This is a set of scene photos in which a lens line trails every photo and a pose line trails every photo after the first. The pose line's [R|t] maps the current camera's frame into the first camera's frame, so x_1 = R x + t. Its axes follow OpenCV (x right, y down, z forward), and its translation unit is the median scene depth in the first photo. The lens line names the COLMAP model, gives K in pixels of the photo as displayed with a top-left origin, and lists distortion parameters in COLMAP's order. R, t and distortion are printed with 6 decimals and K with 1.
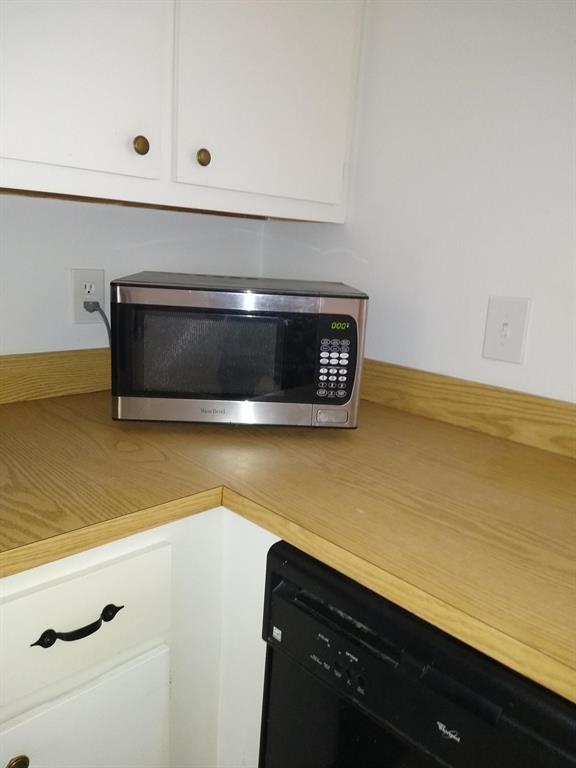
lens RADIAL K [[592.8, 0, 288.0], [0, 592.8, 384.0], [0, 0, 1]] dist [0.045597, -0.086525]
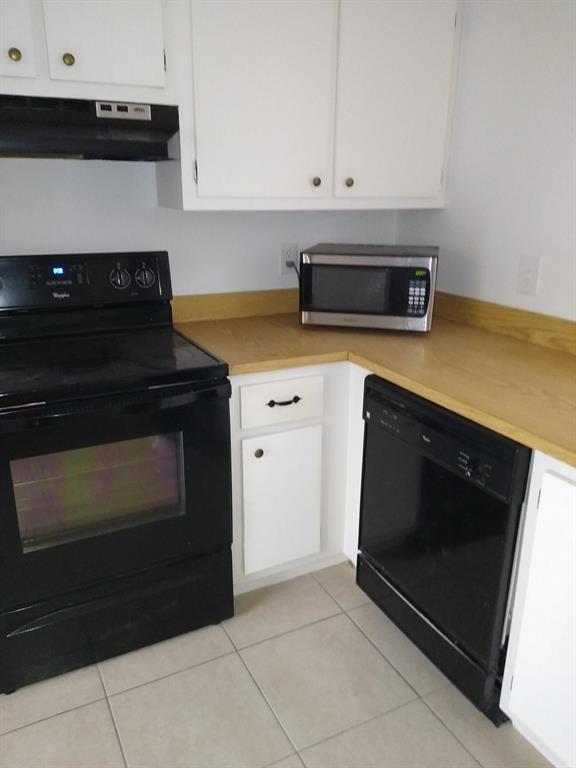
lens RADIAL K [[592.8, 0, 288.0], [0, 592.8, 384.0], [0, 0, 1]] dist [0.045597, -0.086525]
pose [[0.951444, 0.045421, -0.304452, 0.267411], [-0.020881, 0.996299, 0.083382, 0.094664], [0.307113, -0.072976, 0.948871, -0.862131]]
